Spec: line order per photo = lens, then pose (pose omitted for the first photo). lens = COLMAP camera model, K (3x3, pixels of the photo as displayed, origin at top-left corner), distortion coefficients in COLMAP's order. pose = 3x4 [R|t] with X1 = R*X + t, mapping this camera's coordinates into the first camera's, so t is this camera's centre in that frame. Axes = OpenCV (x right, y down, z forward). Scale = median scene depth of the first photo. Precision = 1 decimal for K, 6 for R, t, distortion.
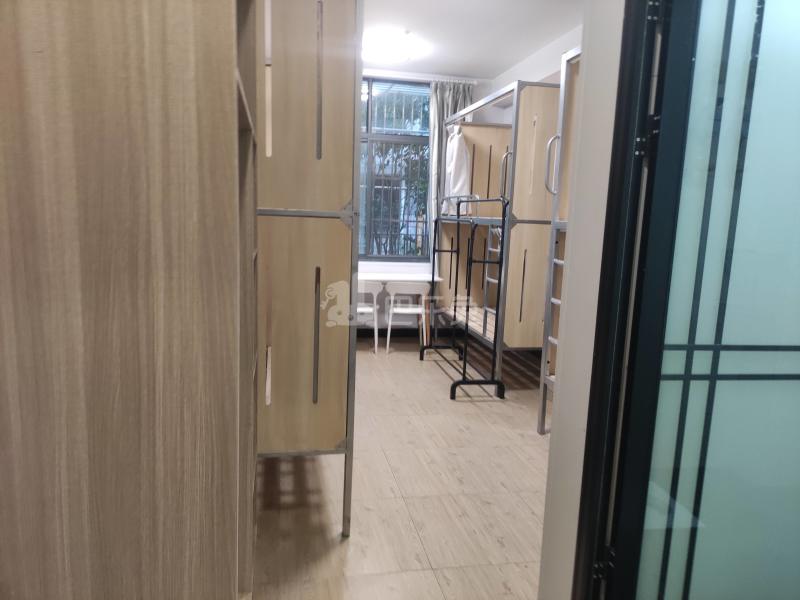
lens RADIAL K [[604.3, 0, 404.6], [0, 604.3, 302.9], [0, 0, 1]] dist [0.053721, -0.037983]
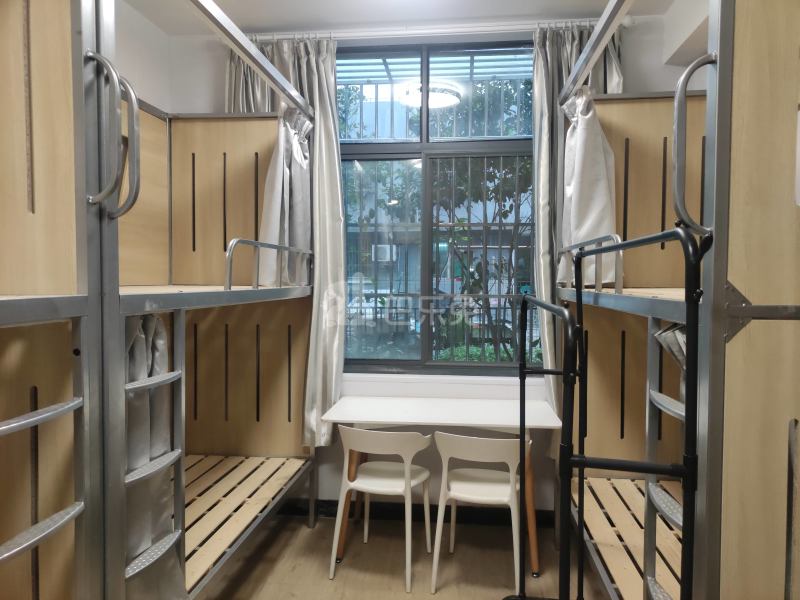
lens RADIAL K [[604.3, 0, 404.6], [0, 604.3, 302.9], [0, 0, 1]] dist [0.053721, -0.037983]
pose [[0.955133, -0.024381, -0.295172, 0.090332], [-0.008029, 0.994108, -0.108094, -0.080564], [0.296069, 0.105614, 0.949310, 0.523173]]
